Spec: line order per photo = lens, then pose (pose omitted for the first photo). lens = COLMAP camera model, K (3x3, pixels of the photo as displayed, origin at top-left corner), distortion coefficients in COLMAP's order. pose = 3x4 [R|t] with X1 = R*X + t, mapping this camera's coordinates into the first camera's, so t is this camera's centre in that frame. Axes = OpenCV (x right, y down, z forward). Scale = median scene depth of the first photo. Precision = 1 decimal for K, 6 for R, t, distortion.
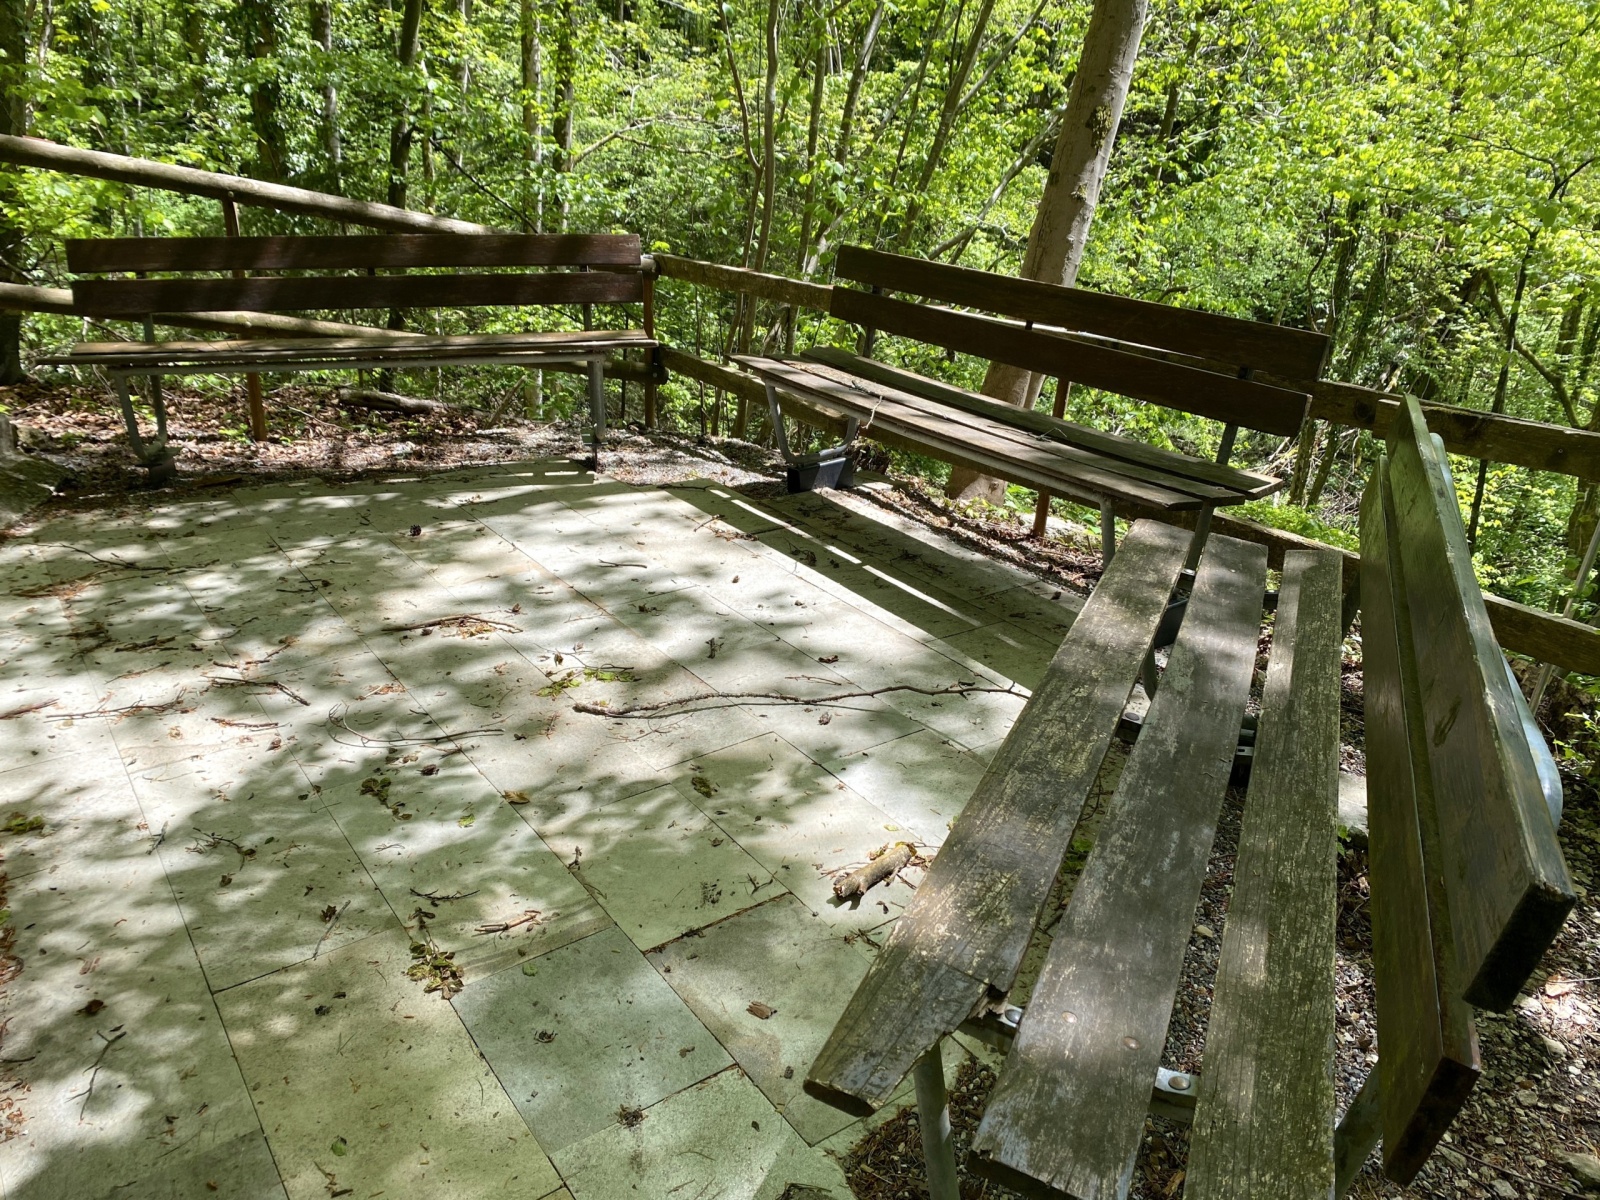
lens RADIAL K [[1157.8, 0, 800.0], [0, 1157.8, 600.0], [0, 0, 1]] dist [0.002278, -0.000613]
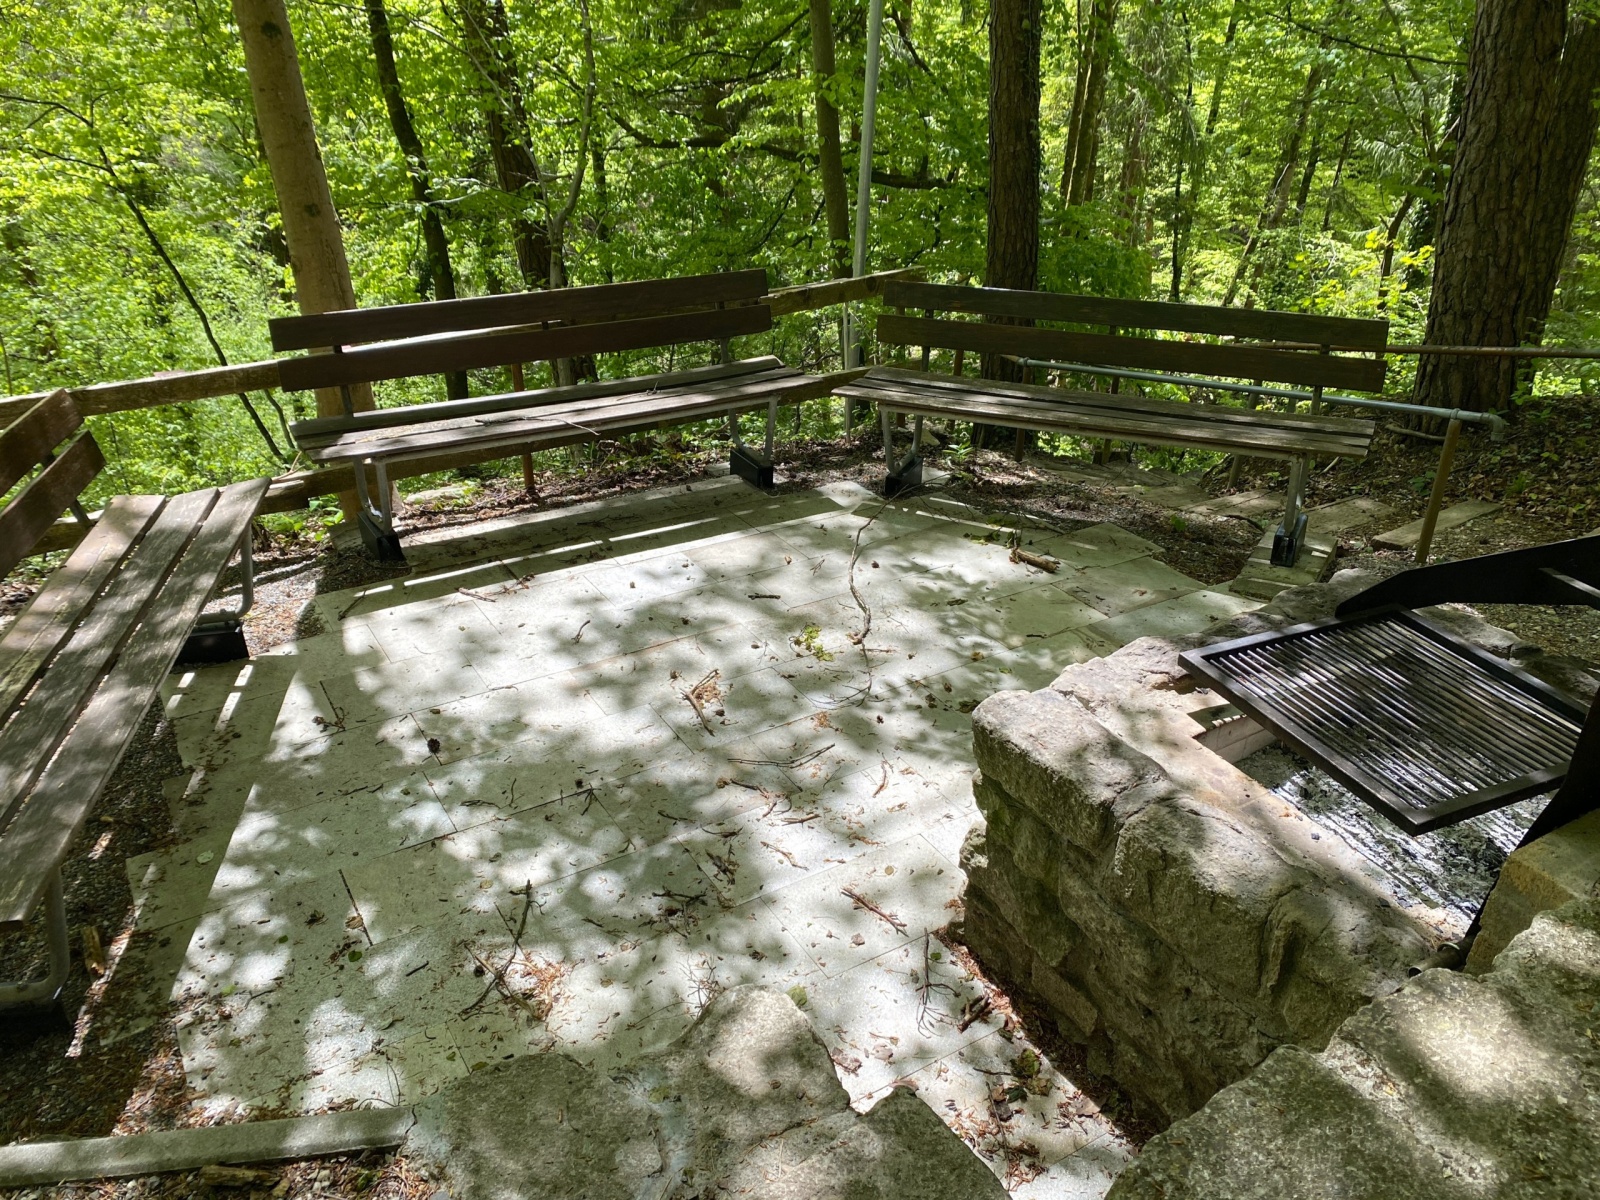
lens RADIAL K [[1157.8, 0, 800.0], [0, 1157.8, 600.0], [0, 0, 1]] dist [0.002278, -0.000613]
pose [[0.096421, -0.487935, 0.867538, -1.092123], [0.397174, 0.818063, 0.415964, -0.433155], [-0.912664, 0.304456, 0.272674, 0.515834]]
